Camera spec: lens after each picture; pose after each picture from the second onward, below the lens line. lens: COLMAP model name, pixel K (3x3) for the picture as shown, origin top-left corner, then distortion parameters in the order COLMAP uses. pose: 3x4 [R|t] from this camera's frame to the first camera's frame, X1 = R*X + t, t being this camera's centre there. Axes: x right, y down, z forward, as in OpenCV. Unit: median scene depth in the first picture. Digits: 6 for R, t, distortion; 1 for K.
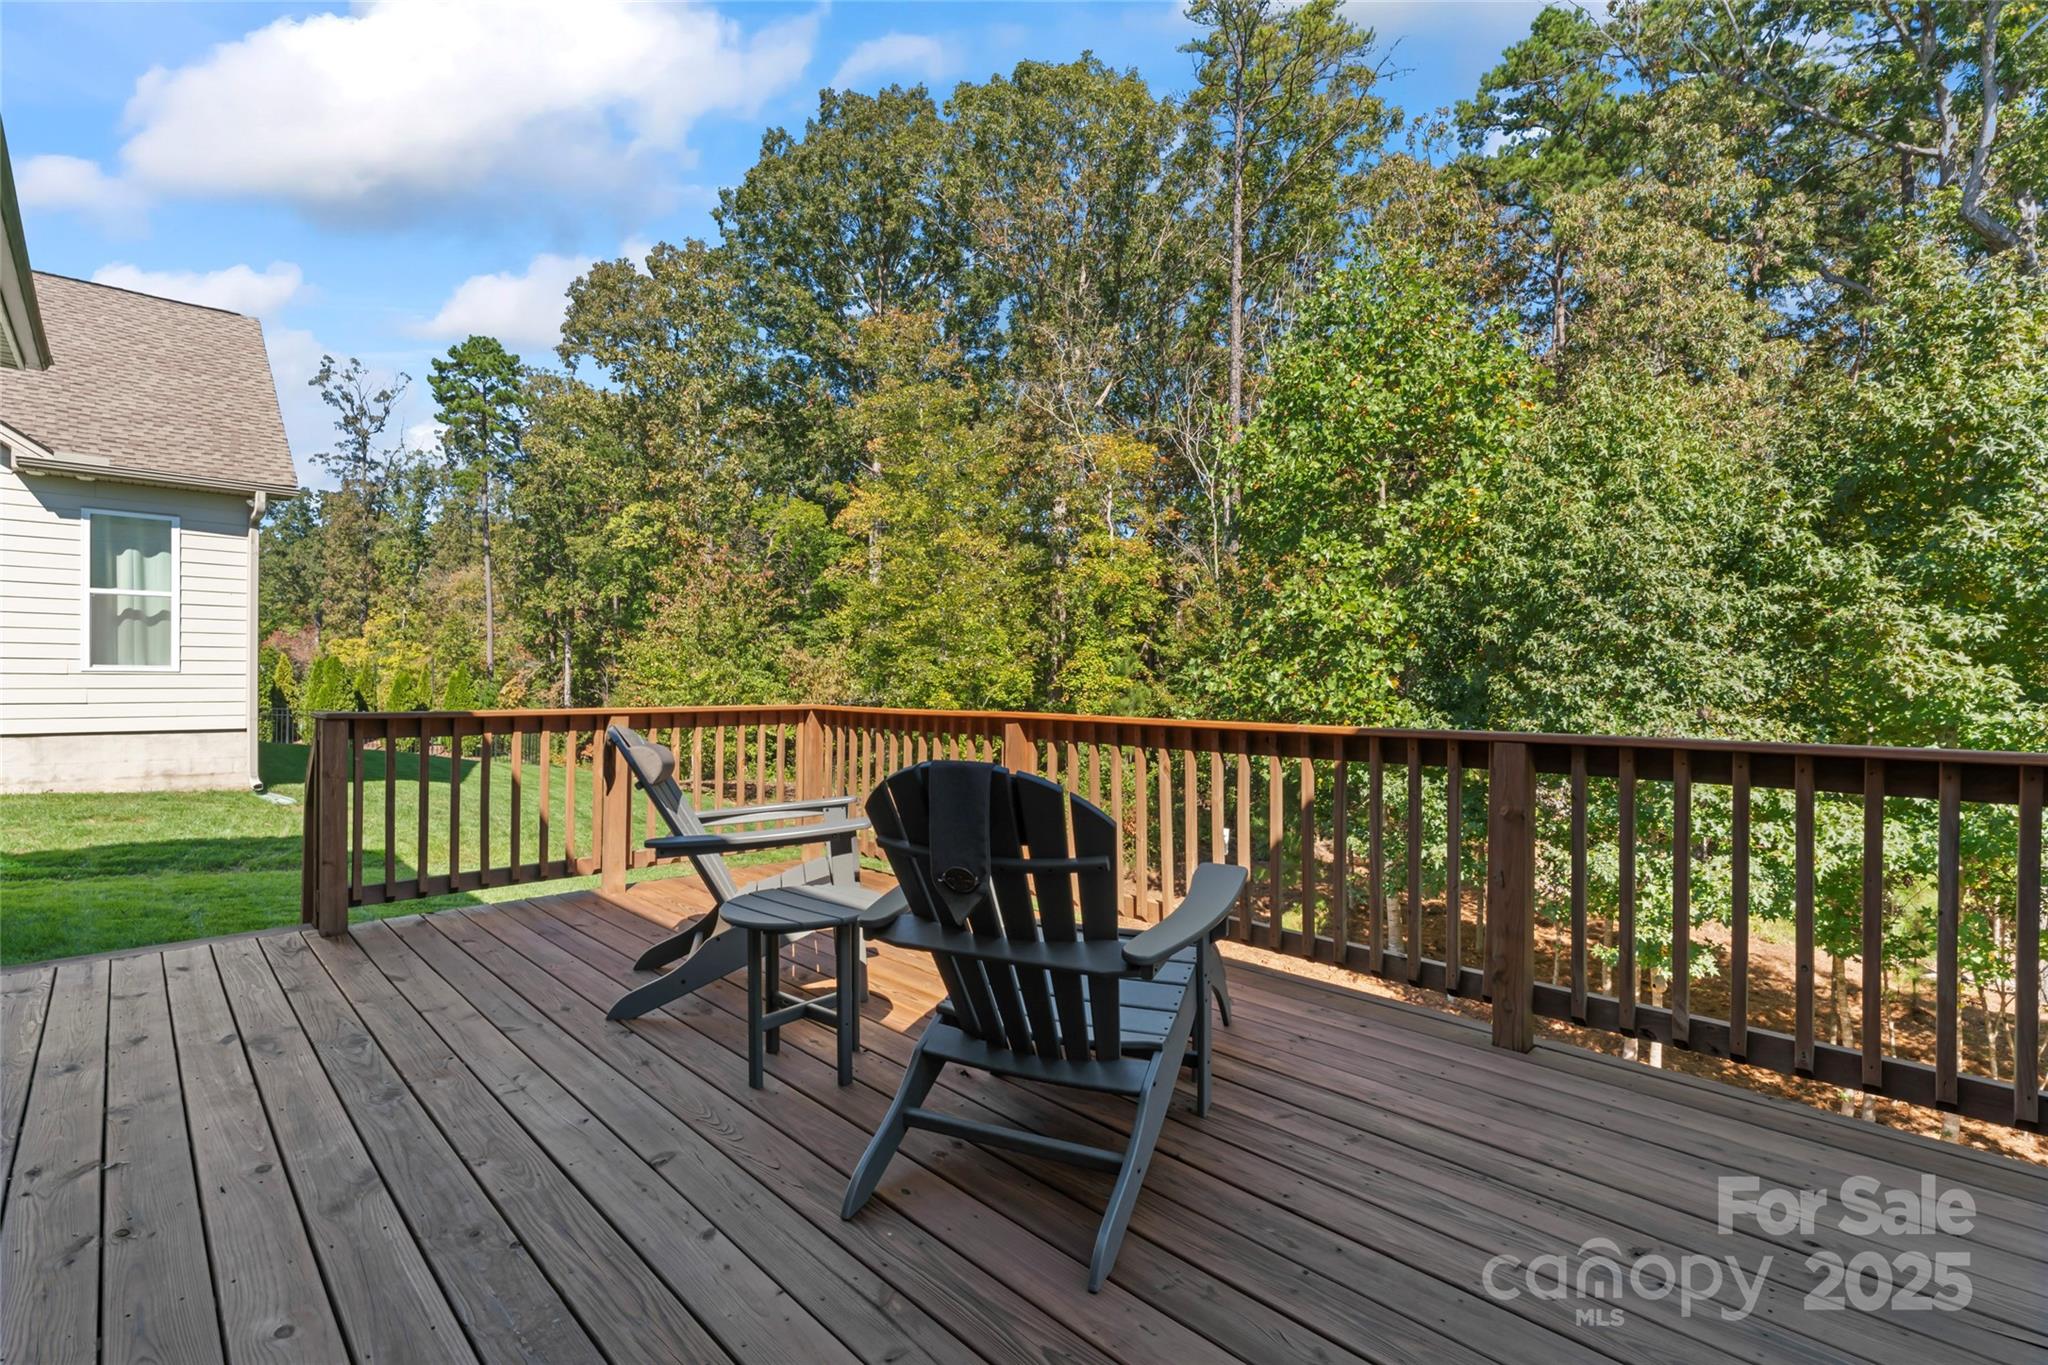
lens RADIAL K [[937.7, 0, 1026.6], [0, 937.7, 678.2], [0, 0, 1]] dist [-0.001464, -0.000971]
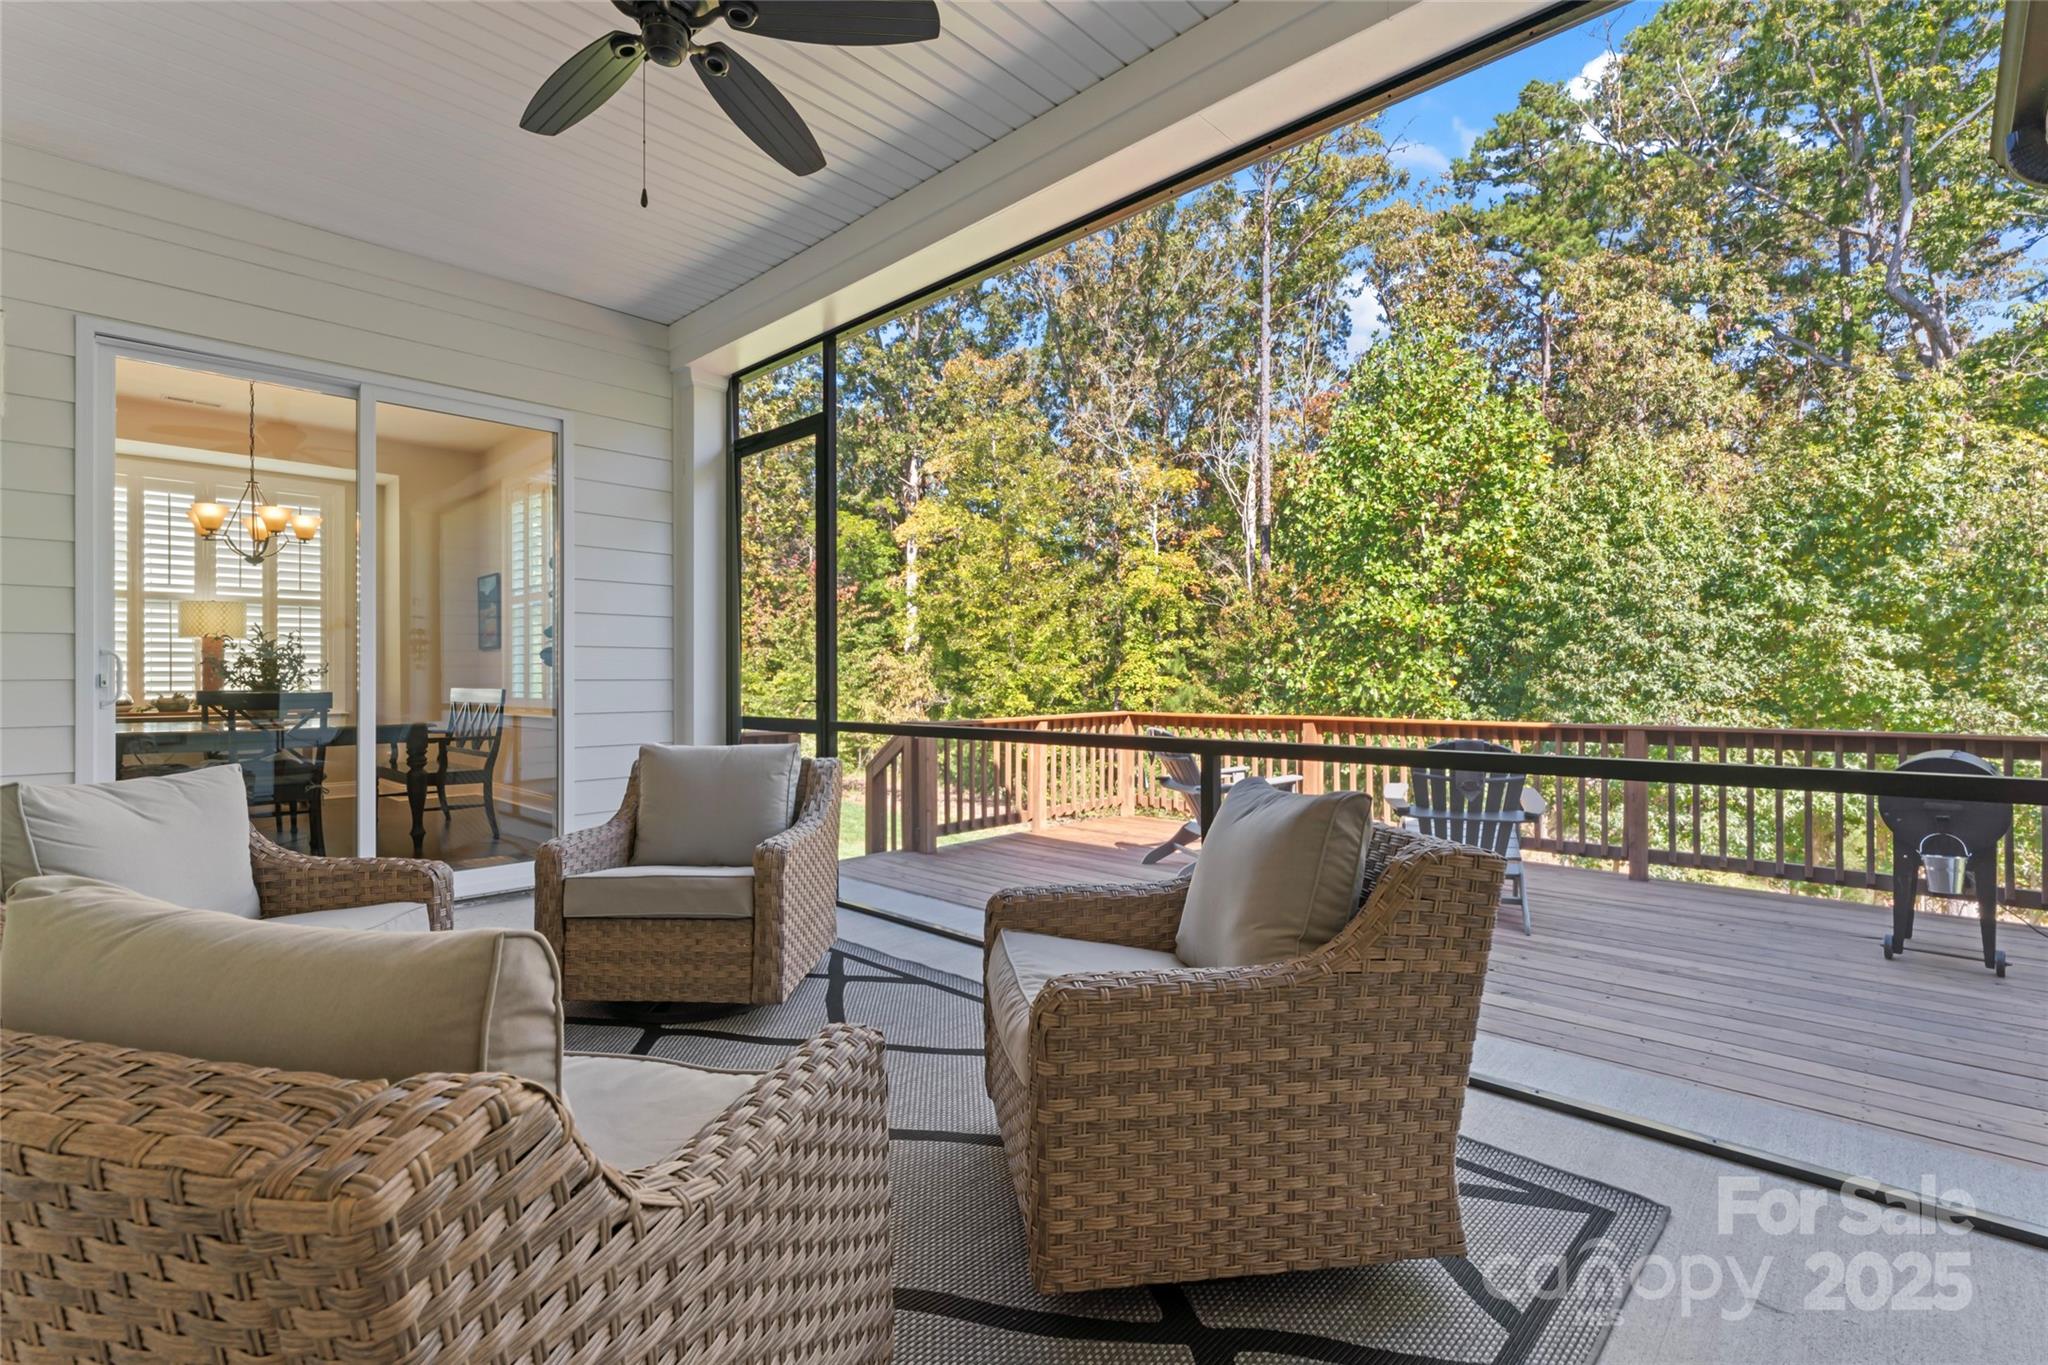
lens RADIAL K [[944.3, 0, 1025.2], [0, 944.3, 671.4], [0, 0, 1]] dist [-0.001389, 0.000397]
pose [[0.999298, -0.012448, 0.035335, -0.193851], [0.012489, 0.999922, -0.000934, -0.015883], [-0.035320, 0.001374, 0.999375, -0.215577]]
